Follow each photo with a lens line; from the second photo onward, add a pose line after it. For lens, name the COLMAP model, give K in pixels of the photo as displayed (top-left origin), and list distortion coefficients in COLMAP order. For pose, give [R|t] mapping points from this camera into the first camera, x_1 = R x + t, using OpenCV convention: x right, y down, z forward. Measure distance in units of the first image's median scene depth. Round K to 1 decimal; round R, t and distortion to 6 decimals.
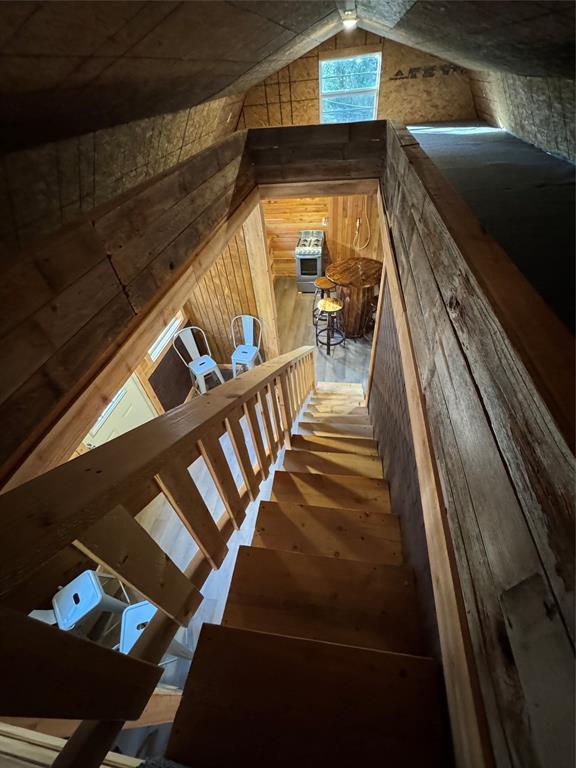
lens RADIAL K [[314.0, 0, 290.1], [0, 314.0, 381.6], [0, 0, 1]] dist [-0.001685, 0.000124]
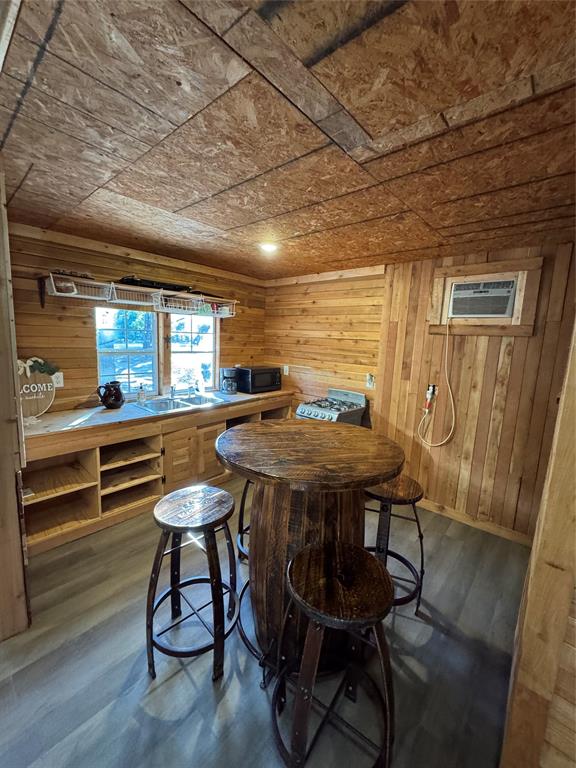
lens RADIAL K [[314.0, 0, 287.7], [0, 314.0, 382.2], [0, 0, 1]] dist [-0.001685, 0.000124]
pose [[0.831711, 0.188937, -0.522072, 0.839938], [-0.459695, 0.761647, -0.456699, -0.555176], [0.311347, 0.619835, 0.720324, 1.653080]]
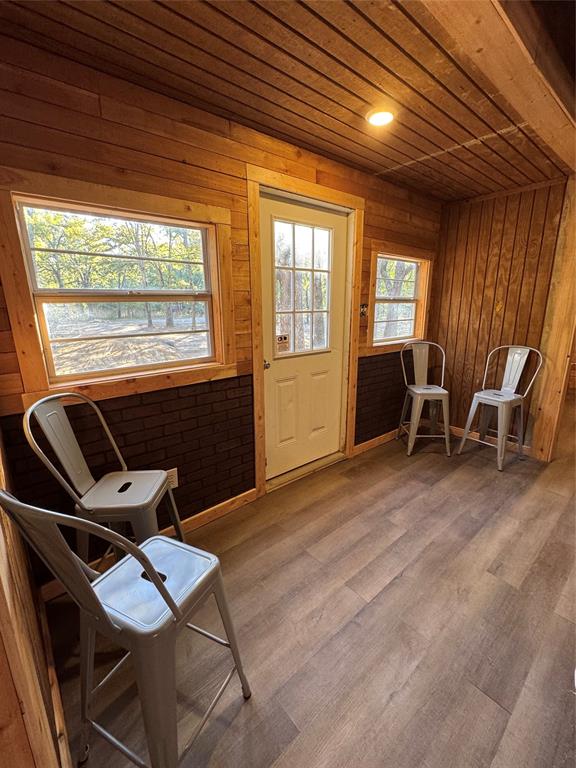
lens RADIAL K [[333.1, 0, 291.8], [0, 333.1, 383.9], [0, 0, 1]] dist [0.000028, 0.000039]
pose [[0.760518, 0.219037, -0.611257, -0.117302], [-0.490293, 0.810909, -0.319436, 0.693539], [0.425705, 0.542632, 0.724103, 0.681967]]
